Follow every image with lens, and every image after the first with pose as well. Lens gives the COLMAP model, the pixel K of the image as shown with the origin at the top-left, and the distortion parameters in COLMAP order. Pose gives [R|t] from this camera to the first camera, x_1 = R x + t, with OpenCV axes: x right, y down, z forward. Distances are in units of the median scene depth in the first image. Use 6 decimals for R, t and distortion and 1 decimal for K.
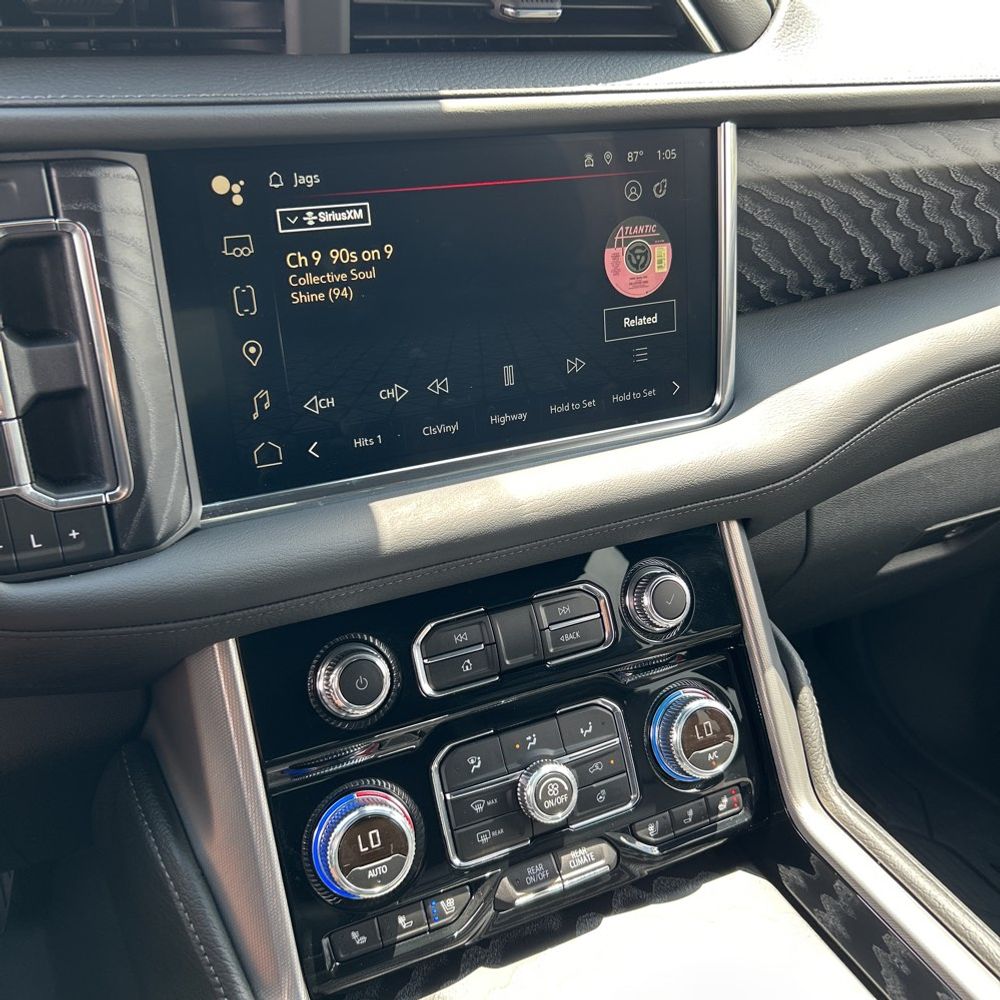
lens RADIAL K [[1011.1, 0, 498.8], [0, 1011.1, 504.1], [0, 0, 1]] dist [0.002868, 0.000000]
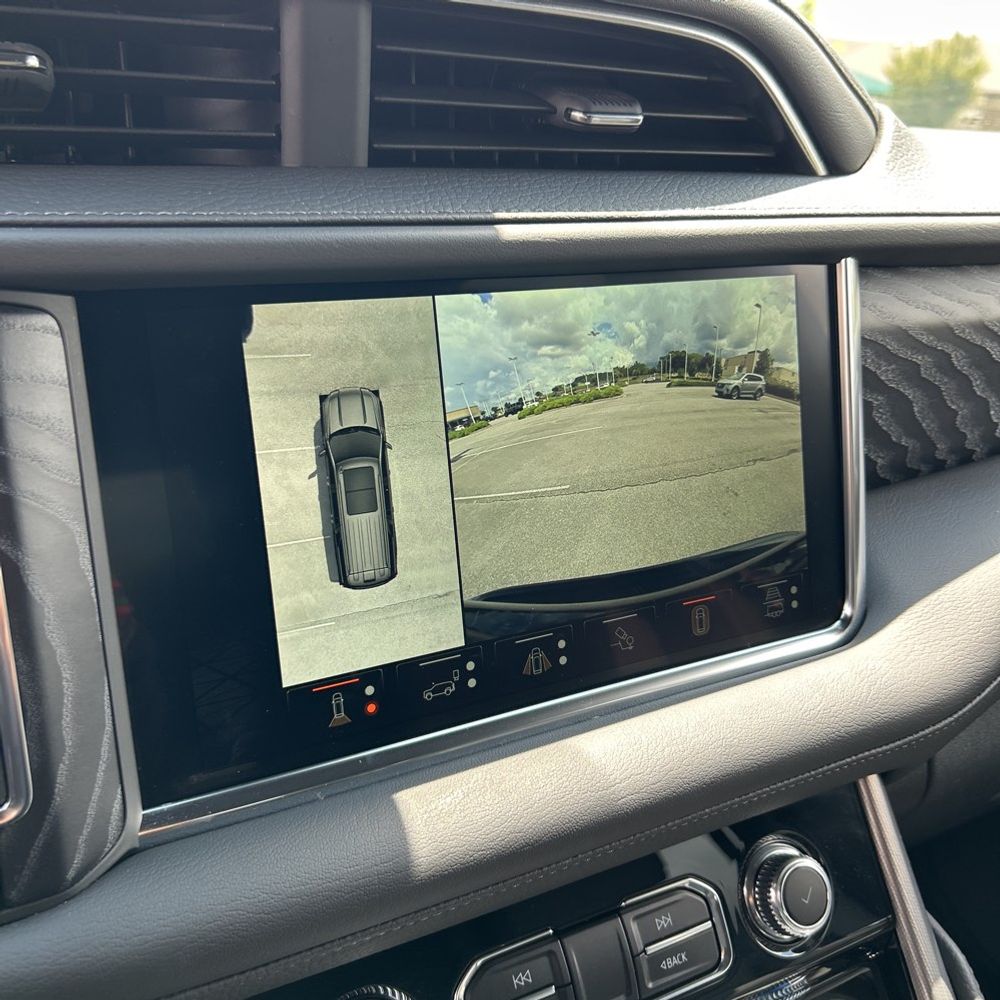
lens RADIAL K [[1011.1, 0, 502.2], [0, 1011.1, 497.0], [0, 0, 1]] dist [0.002868, 0.000000]
pose [[0.999149, -0.013154, 0.039082, -0.076092], [0.018925, 0.988326, -0.151172, -0.088467], [-0.036637, 0.151783, 0.987735, 0.285493]]
